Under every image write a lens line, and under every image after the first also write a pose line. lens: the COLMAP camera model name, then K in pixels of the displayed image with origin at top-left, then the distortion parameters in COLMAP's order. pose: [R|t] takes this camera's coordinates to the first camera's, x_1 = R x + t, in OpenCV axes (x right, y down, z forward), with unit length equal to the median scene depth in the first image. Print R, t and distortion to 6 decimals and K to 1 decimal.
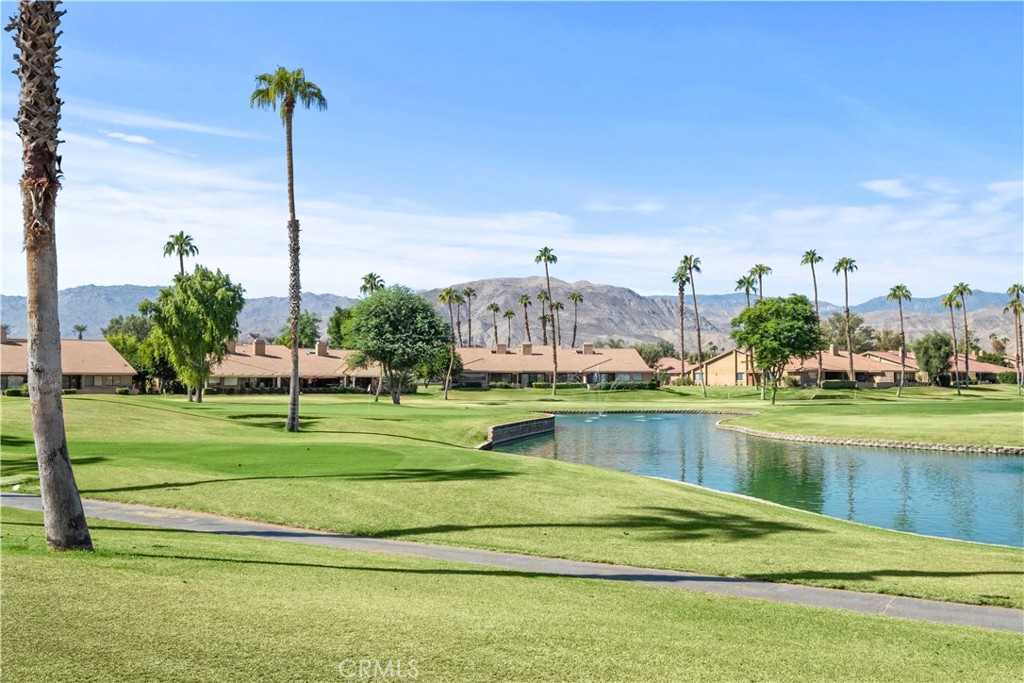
lens RADIAL K [[844.1, 0, 512.0], [0, 844.1, 341.5], [0, 0, 1]] dist [-0.005943, 0.001466]
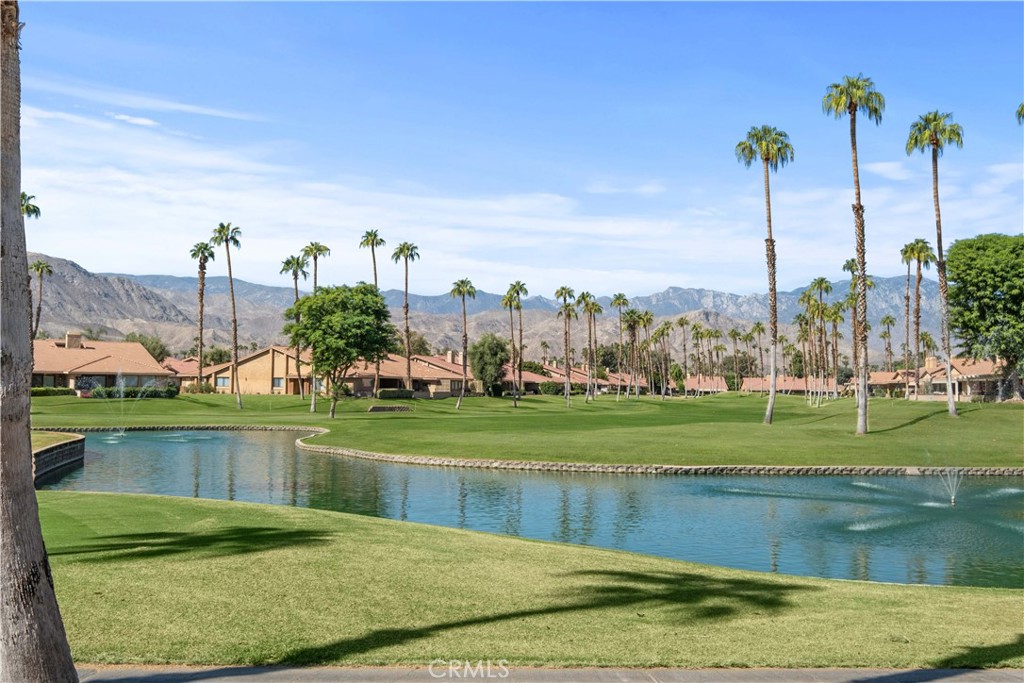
lens RADIAL K [[1058.7, 0, 512.0], [0, 1058.7, 341.5], [0, 0, 1]] dist [-0.003596, 0.037193]
pose [[0.859373, 0.034594, 0.510178, -0.052939], [-0.036312, 0.999319, -0.006594, 0.001885], [-0.510059, -0.012859, 0.860043, 0.042207]]
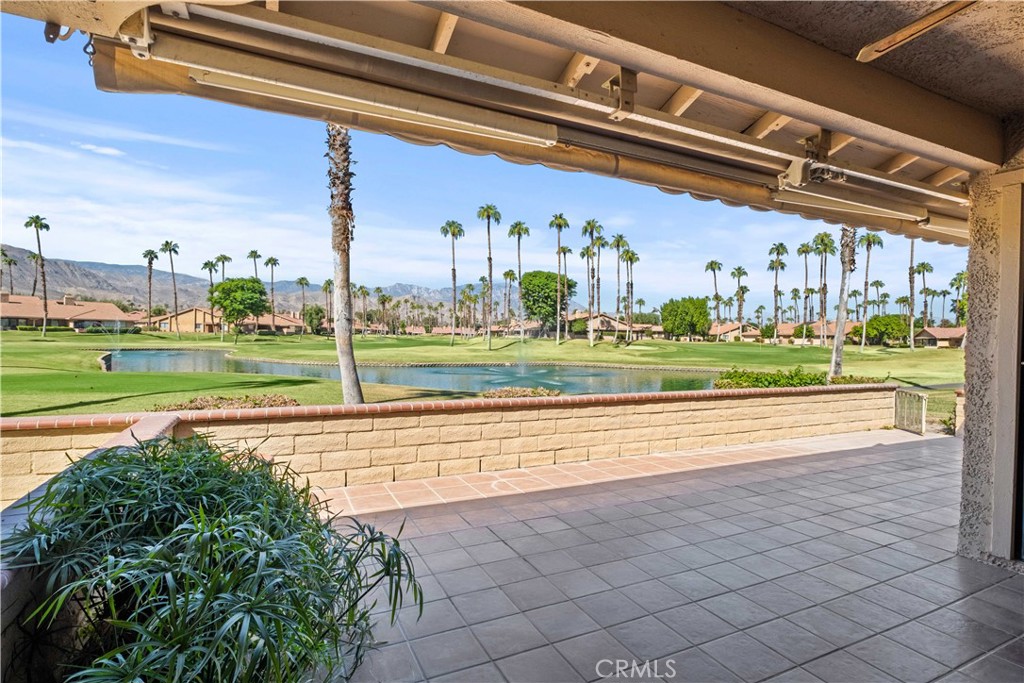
lens RADIAL K [[498.6, 0, 512.0], [0, 498.6, 341.5], [0, 0, 1]] dist [-0.002539, -0.000063]
pose [[0.611635, 0.005742, 0.791119, -0.104461], [-0.058952, 0.997524, 0.038337, 0.001678], [-0.788941, -0.070086, 0.610459, 0.007072]]
